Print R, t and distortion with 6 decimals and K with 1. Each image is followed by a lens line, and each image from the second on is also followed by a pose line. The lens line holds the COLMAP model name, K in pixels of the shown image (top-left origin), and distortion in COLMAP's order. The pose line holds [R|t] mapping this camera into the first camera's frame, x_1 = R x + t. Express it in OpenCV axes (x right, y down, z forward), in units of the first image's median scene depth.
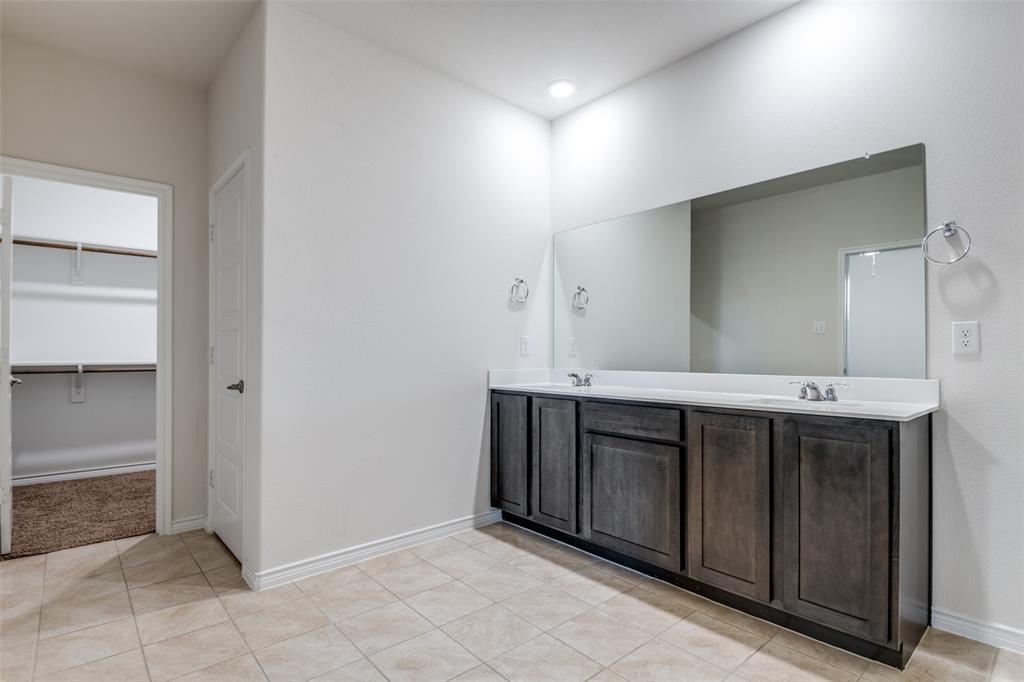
lens RADIAL K [[511.9, 0, 511.0], [0, 511.9, 346.5], [0, 0, 1]] dist [0.001728, -0.000399]
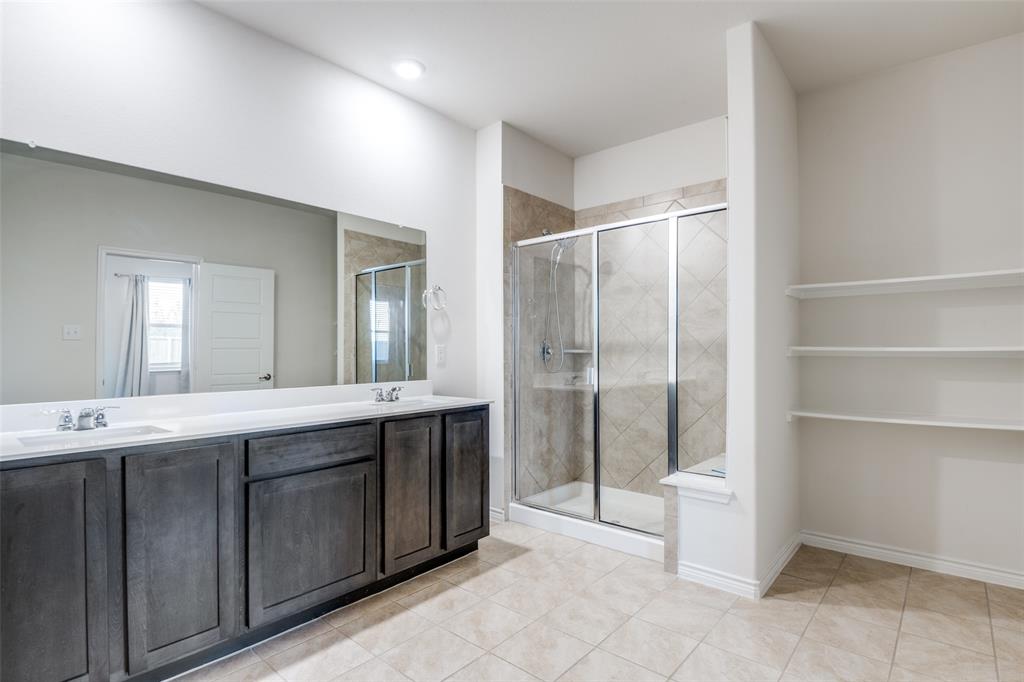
lens RADIAL K [[511.9, 0, 510.6], [0, 511.9, 347.0], [0, 0, 1]] dist [0.001728, -0.000399]
pose [[-0.143096, 0.008887, 0.989669, -0.732448], [-0.009794, 0.999898, -0.010395, -0.022144], [-0.989660, -0.011181, -0.142994, 0.874901]]
